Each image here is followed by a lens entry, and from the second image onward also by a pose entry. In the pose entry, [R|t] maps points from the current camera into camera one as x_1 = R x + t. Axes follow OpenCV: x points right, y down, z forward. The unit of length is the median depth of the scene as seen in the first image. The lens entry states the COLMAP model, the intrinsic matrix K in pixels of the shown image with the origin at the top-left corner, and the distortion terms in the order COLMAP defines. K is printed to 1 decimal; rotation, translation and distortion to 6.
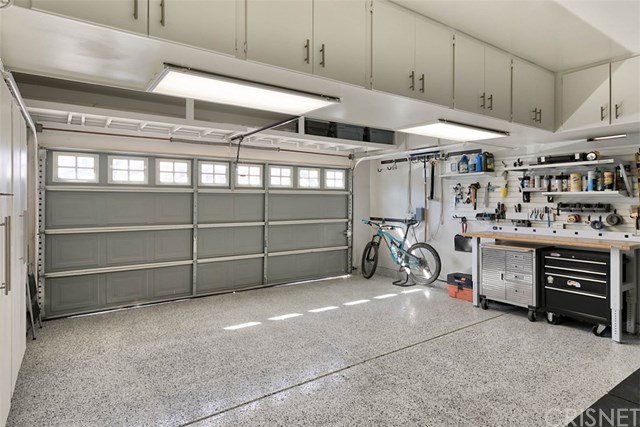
lens RADIAL K [[367.3, 0, 323.9], [0, 367.3, 210.2], [0, 0, 1]] dist [0.004701, 0.001575]
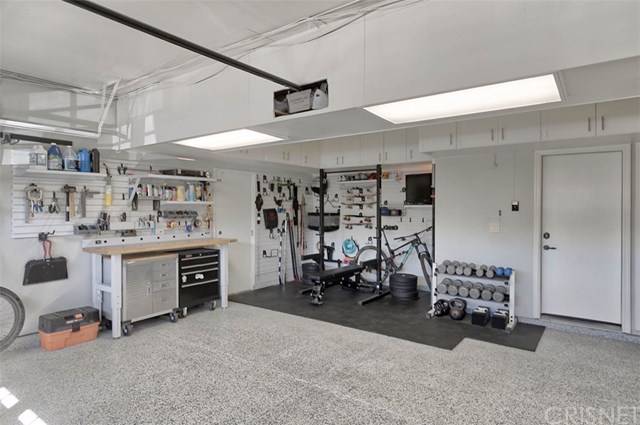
lens RADIAL K [[367.3, 0, 323.9], [0, 367.3, 209.2], [0, 0, 1]] dist [0.004701, 0.001575]
pose [[-0.313348, -0.003889, 0.949630, -0.520216], [0.024771, 0.999618, 0.012267, -0.024857], [-0.949315, 0.027367, -0.313132, 0.832453]]
